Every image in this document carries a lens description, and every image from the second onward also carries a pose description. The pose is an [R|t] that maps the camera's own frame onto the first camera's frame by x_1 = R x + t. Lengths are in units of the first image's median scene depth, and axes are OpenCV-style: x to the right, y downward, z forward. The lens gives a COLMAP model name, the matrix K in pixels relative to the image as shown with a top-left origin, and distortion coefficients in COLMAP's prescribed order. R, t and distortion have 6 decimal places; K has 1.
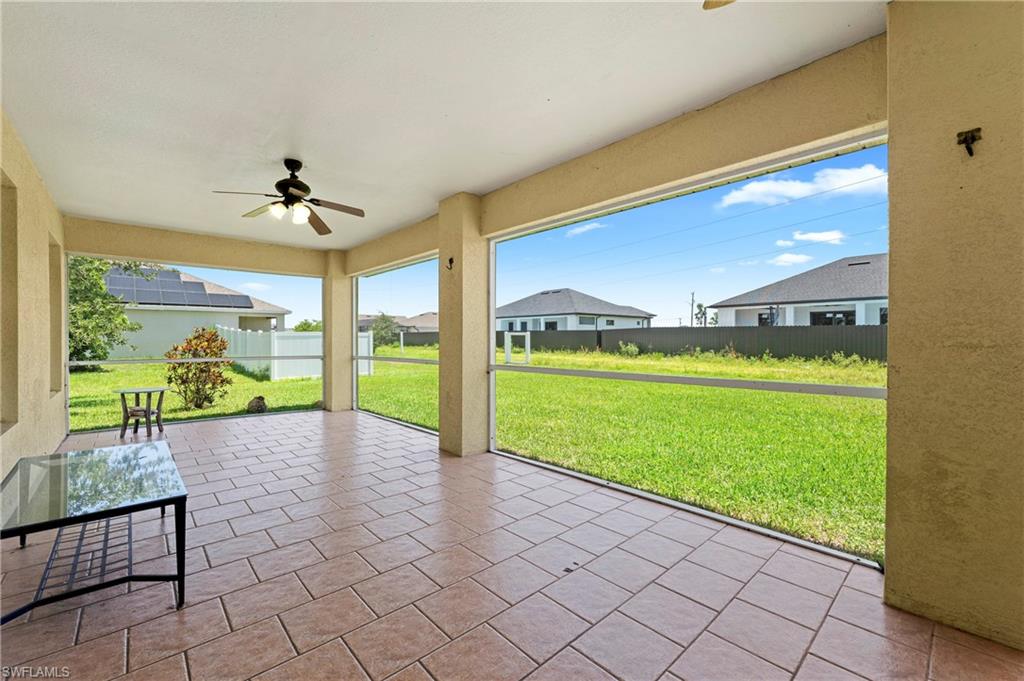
lens RADIAL K [[418.2, 0, 504.3], [0, 418.2, 338.2], [0, 0, 1]] dist [-0.005595, -0.000262]
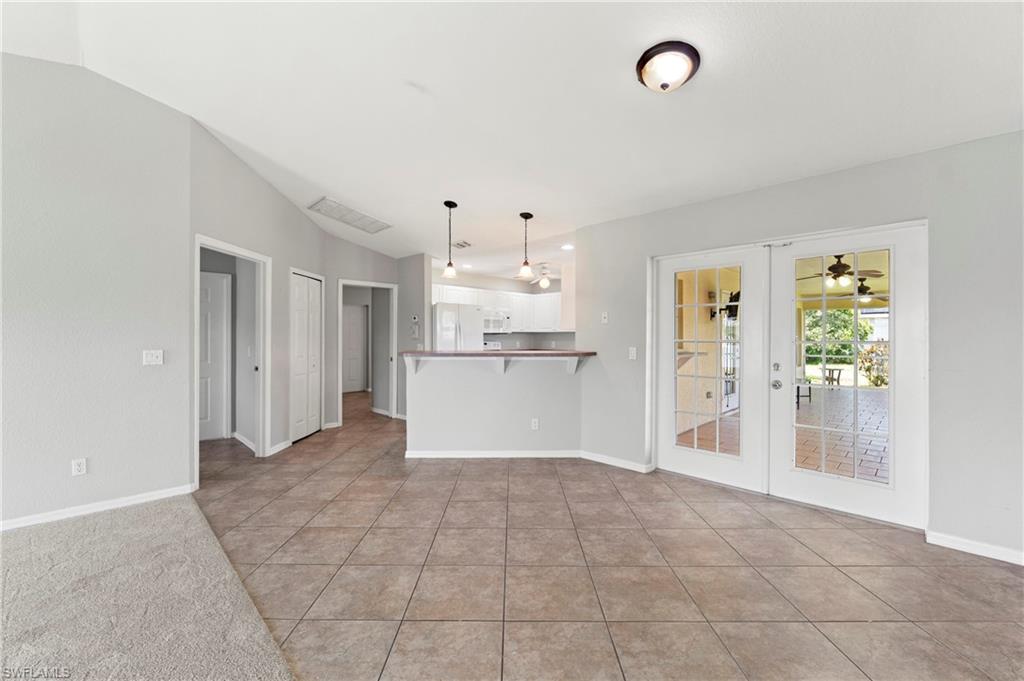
lens RADIAL K [[416.2, 0, 509.2], [0, 416.2, 337.0], [0, 0, 1]] dist [-0.003990, -0.000252]
pose [[0.053444, 0.001457, -0.998570, 0.513006], [-0.002310, 0.999996, 0.001336, -0.019130], [0.998568, 0.002235, 0.053447, -0.343485]]
